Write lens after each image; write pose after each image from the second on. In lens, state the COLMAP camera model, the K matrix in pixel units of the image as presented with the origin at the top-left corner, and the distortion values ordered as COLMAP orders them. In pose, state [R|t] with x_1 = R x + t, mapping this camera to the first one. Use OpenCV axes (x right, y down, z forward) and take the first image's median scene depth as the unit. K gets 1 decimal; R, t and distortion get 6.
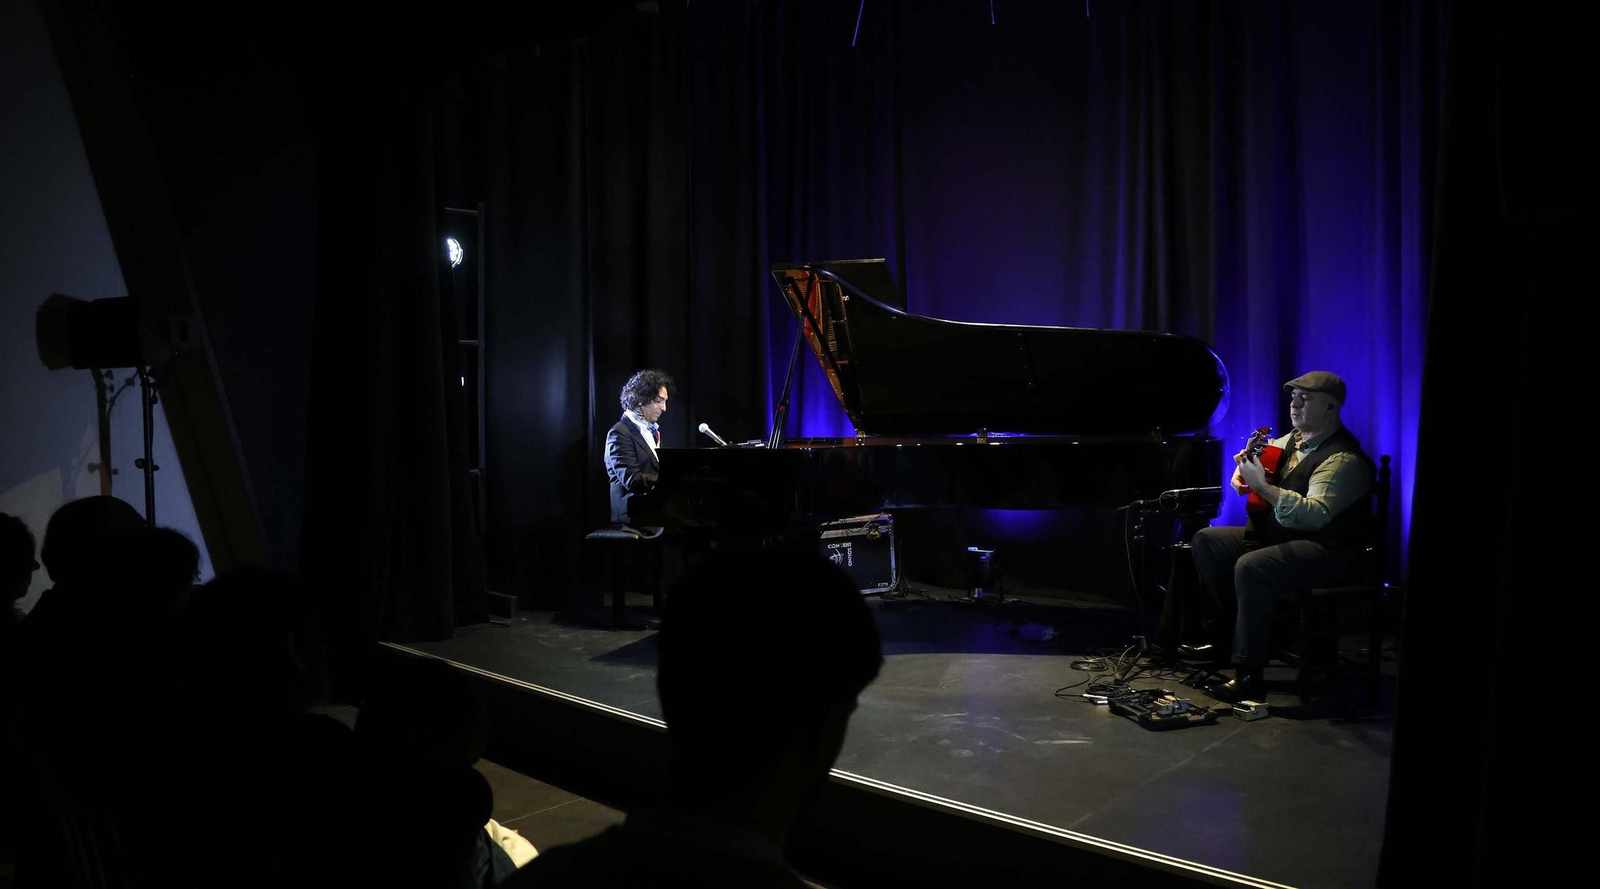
lens RADIAL K [[1133.8, 0, 827.5], [0, 1133.8, 472.8], [0, 0, 1]] dist [-0.060963, 0.018158]
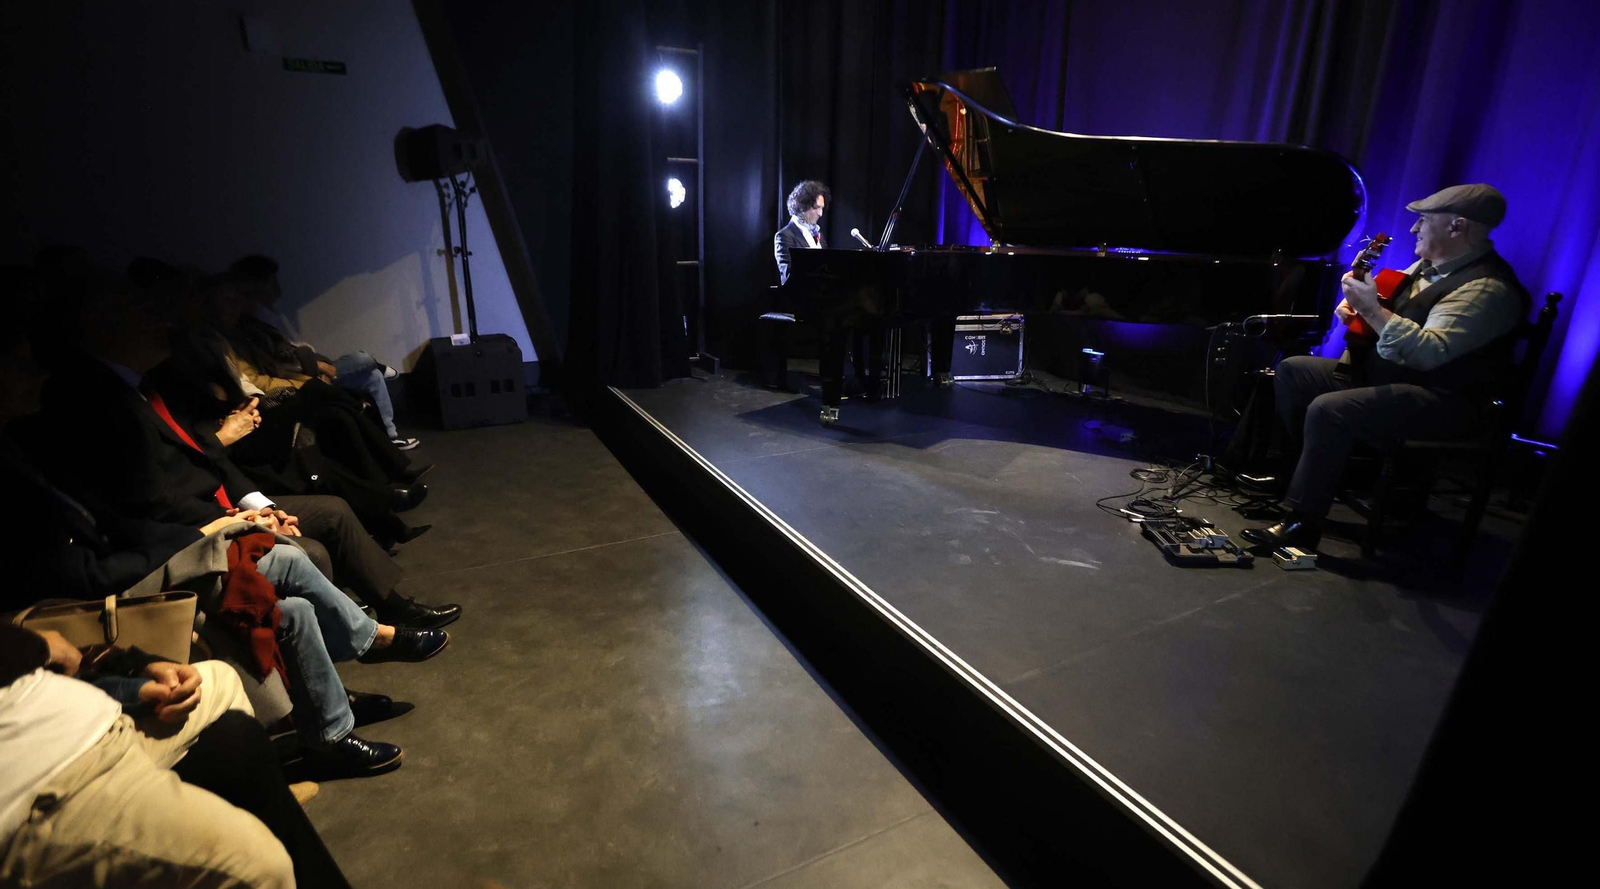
lens RADIAL K [[714.3, 0, 801.6], [0, 714.3, 461.6], [0, 0, 1]] dist [-0.055752, 0.003161]
pose [[0.937215, 0.127776, -0.324503, 0.126843], [-0.040200, 0.963844, 0.263417, -0.001486], [0.346429, -0.233834, 0.908465, 0.265075]]
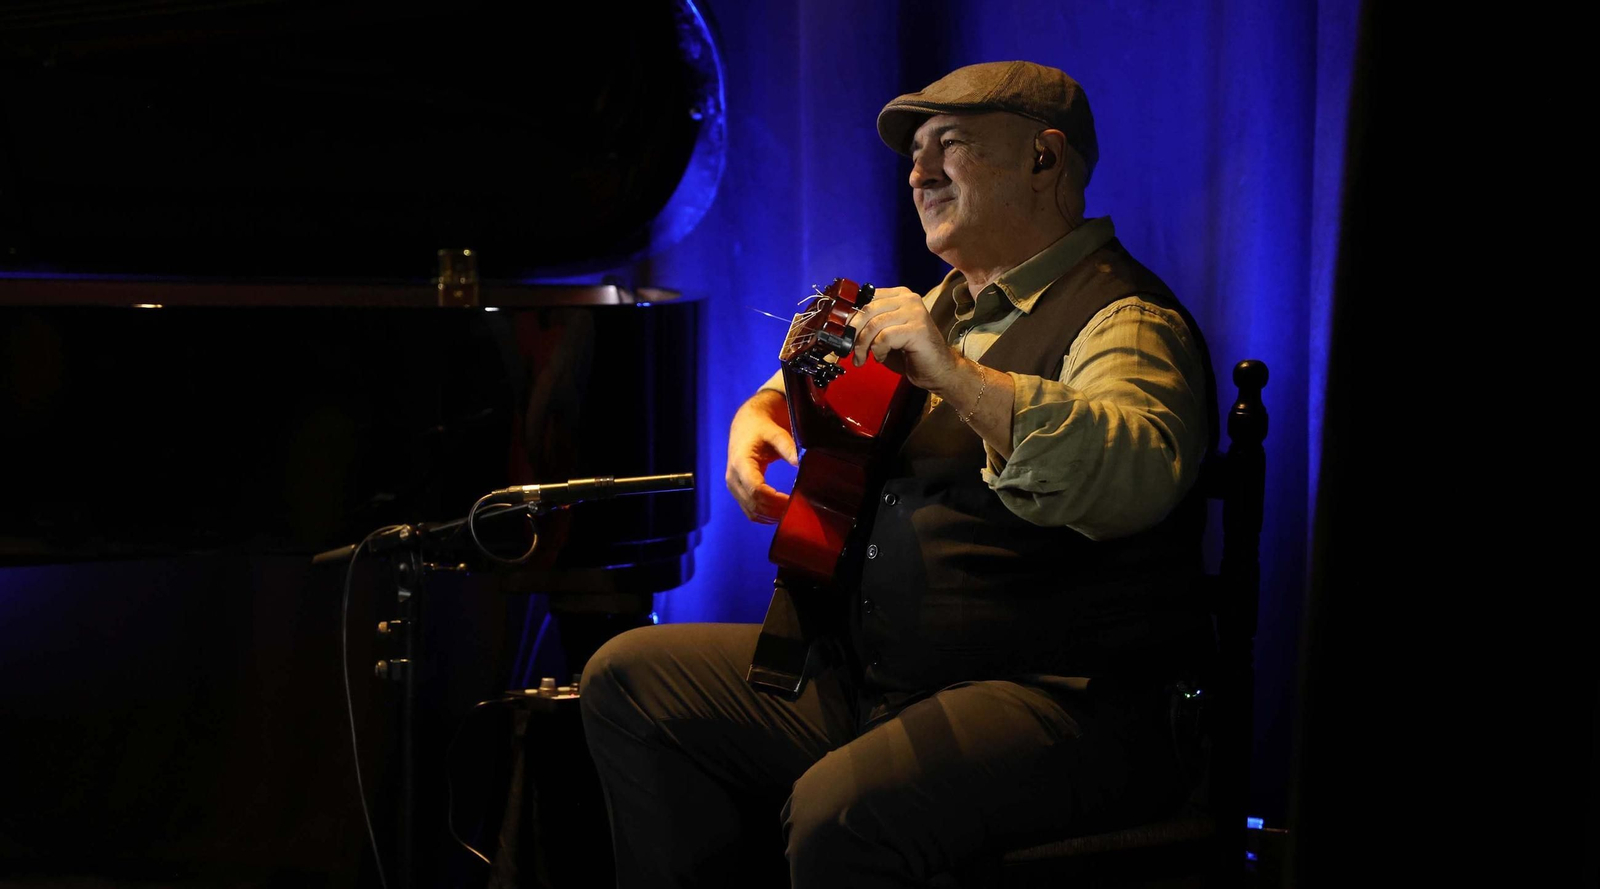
lens RADIAL K [[4520.3, 0, 807.5], [0, 4520.3, 437.8], [0, 0, 1]] dist [0.669545, 0.000000]
pose [[0.935684, 0.003669, 0.352820, -0.009132], [-0.004877, 0.999985, 0.002534, 0.000705], [-0.352806, -0.004091, 0.935688, -0.029742]]
